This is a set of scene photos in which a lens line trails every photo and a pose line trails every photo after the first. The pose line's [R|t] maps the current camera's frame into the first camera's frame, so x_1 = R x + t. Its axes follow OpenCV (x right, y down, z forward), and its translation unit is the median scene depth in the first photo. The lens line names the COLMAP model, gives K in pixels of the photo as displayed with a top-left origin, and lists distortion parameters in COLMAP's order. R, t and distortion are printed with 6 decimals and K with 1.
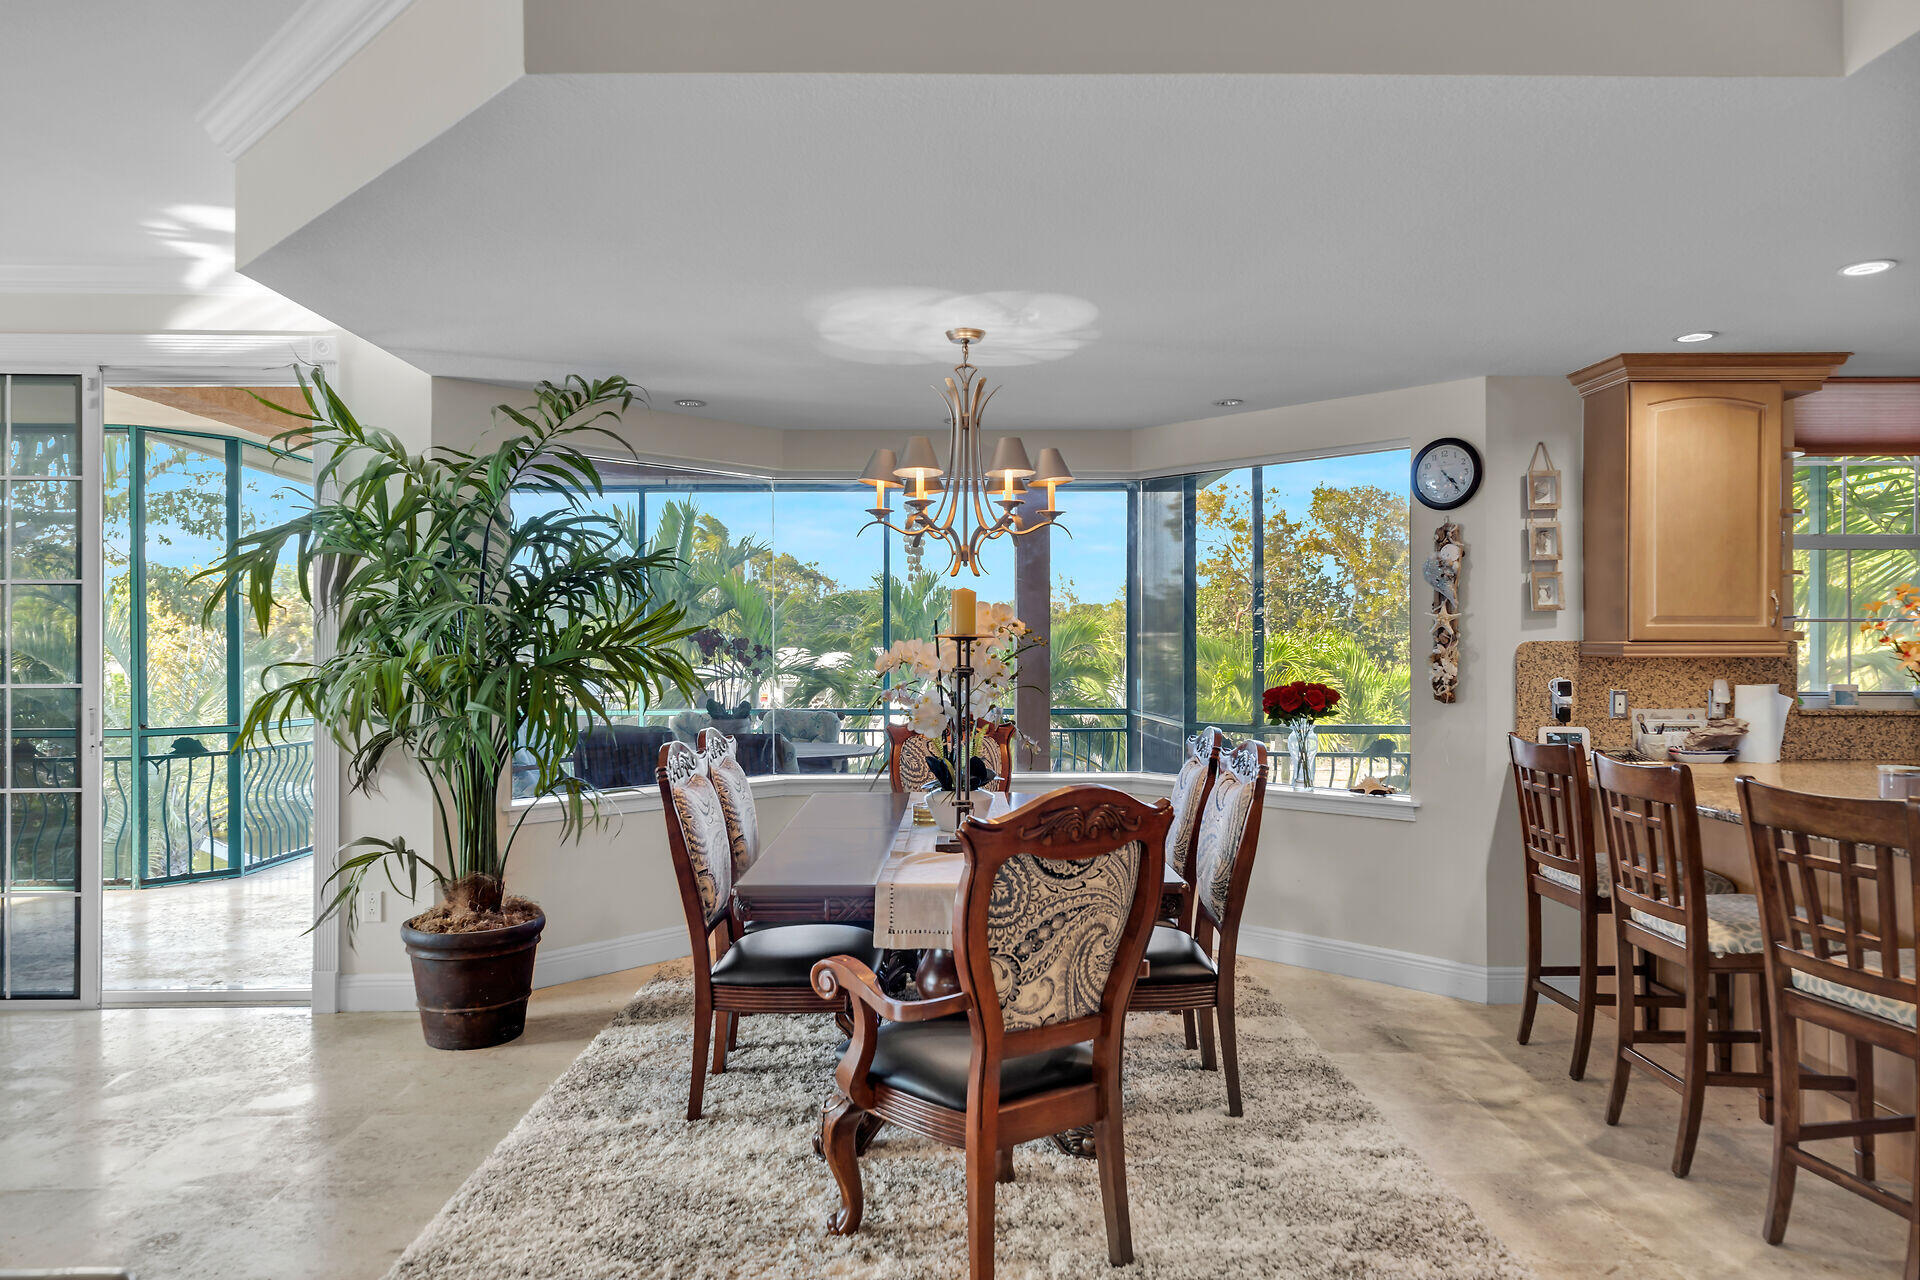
lens RADIAL K [[1193.1, 0, 970.3], [0, 1193.1, 641.8], [0, 0, 1]] dist [0.012608, -0.001390]
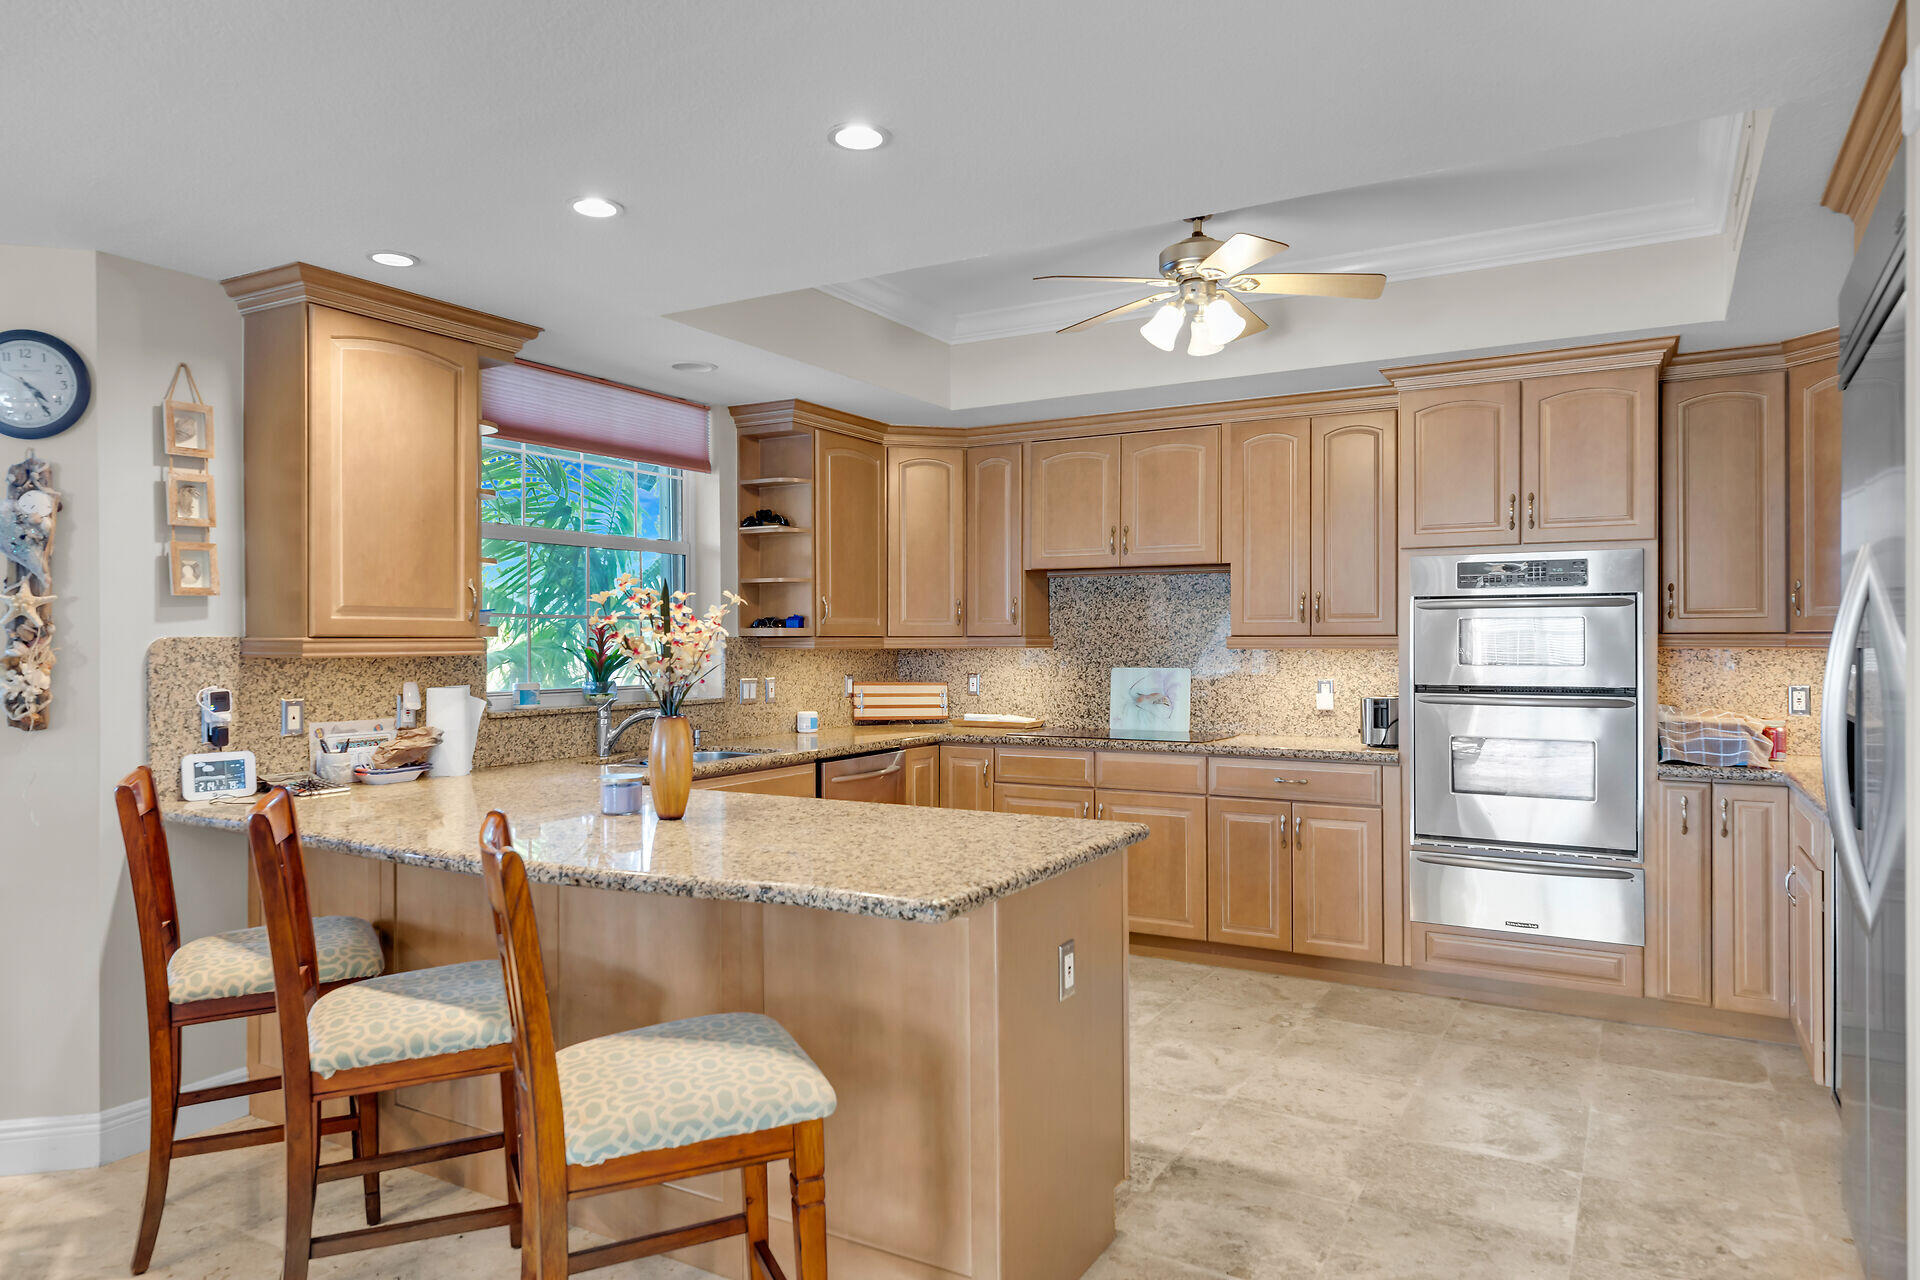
lens RADIAL K [[1193.1, 0, 970.3], [0, 1193.1, 641.8], [0, 0, 1]] dist [0.012608, -0.001390]
pose [[0.507901, -0.002480, 0.861412, 0.092465], [0.000670, 0.999997, 0.002484, 0.000745], [-0.861415, -0.000684, 0.507901, 0.220938]]
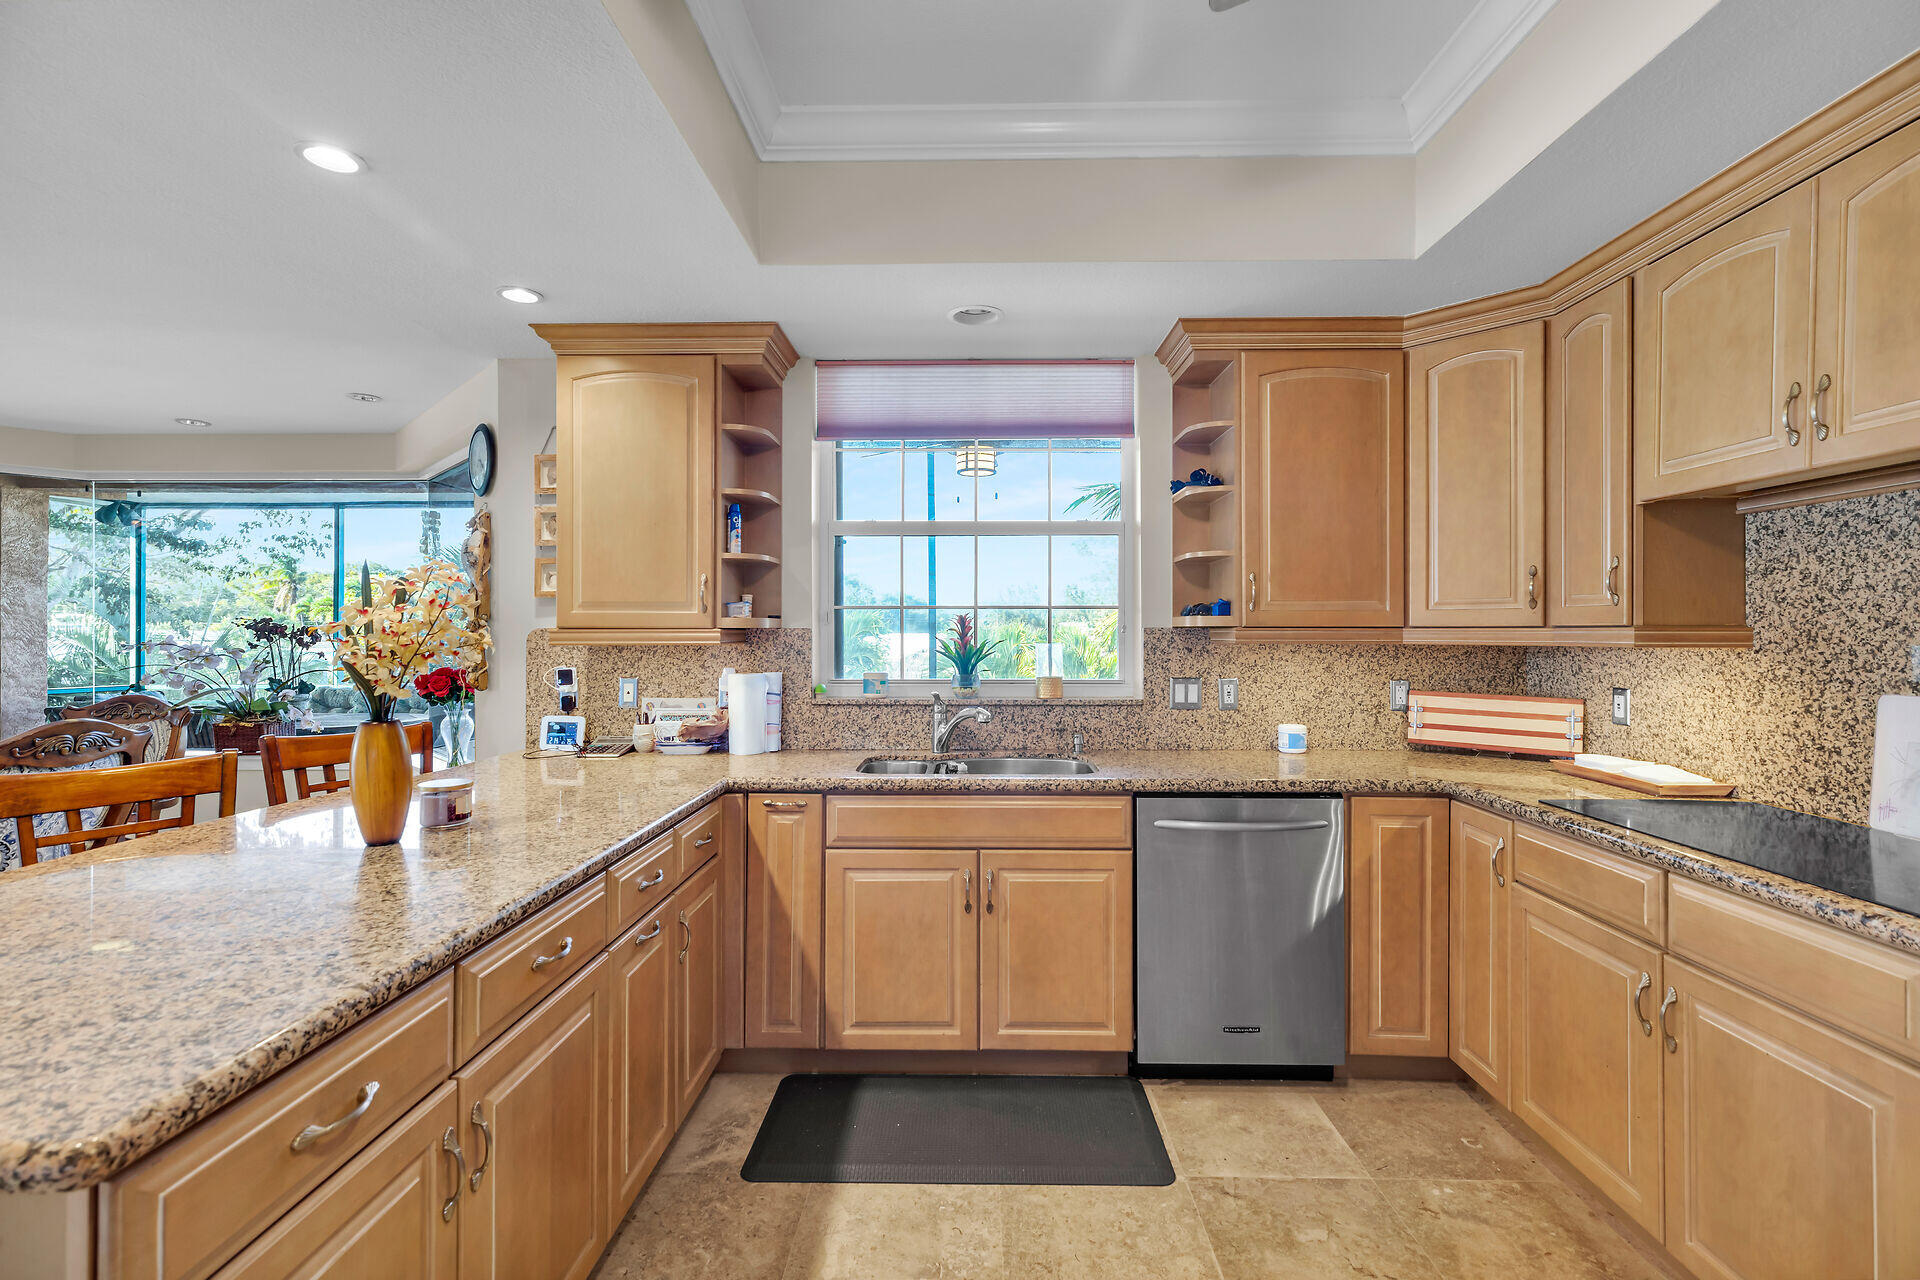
lens RADIAL K [[875.3, 0, 965.0], [0, 875.3, 630.3], [0, 0, 1]] dist [0.018186, -0.000005]
pose [[0.999660, 0.000801, -0.026073, 0.834174], [-0.000768, 0.999999, 0.001294, 0.000000], [0.026074, -0.001273, 0.999659, 0.290716]]
